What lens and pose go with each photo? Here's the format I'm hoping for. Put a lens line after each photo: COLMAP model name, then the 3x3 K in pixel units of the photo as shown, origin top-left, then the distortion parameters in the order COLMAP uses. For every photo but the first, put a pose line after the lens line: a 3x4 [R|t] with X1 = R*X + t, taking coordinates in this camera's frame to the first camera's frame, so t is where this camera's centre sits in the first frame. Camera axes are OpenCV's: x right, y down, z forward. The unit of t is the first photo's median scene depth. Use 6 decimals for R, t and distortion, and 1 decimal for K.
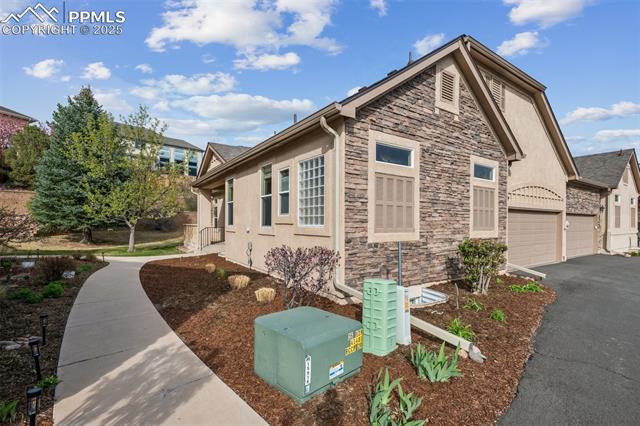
lens RADIAL K [[294.5, 0, 318.0], [0, 294.5, 220.3], [0, 0, 1]] dist [-0.001403, 0.000150]
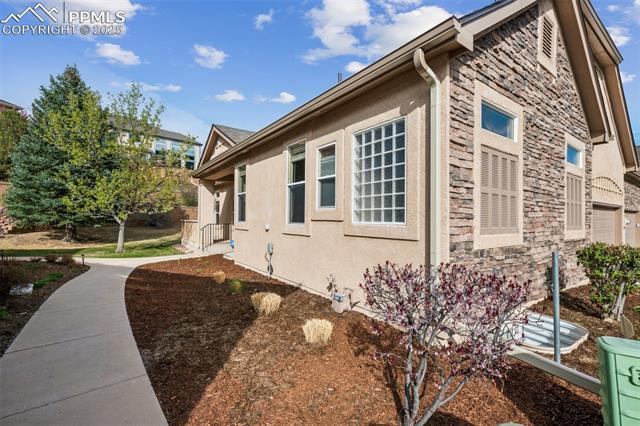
lens RADIAL K [[284.3, 0, 320.0], [0, 284.3, 213.0], [0, 0, 1]] dist [0.001897, -0.000145]
pose [[0.999460, 0.004329, 0.032570, -0.148842], [-0.003920, 0.999913, -0.012583, 0.002306], [-0.032621, 0.012449, 0.999390, 0.286163]]
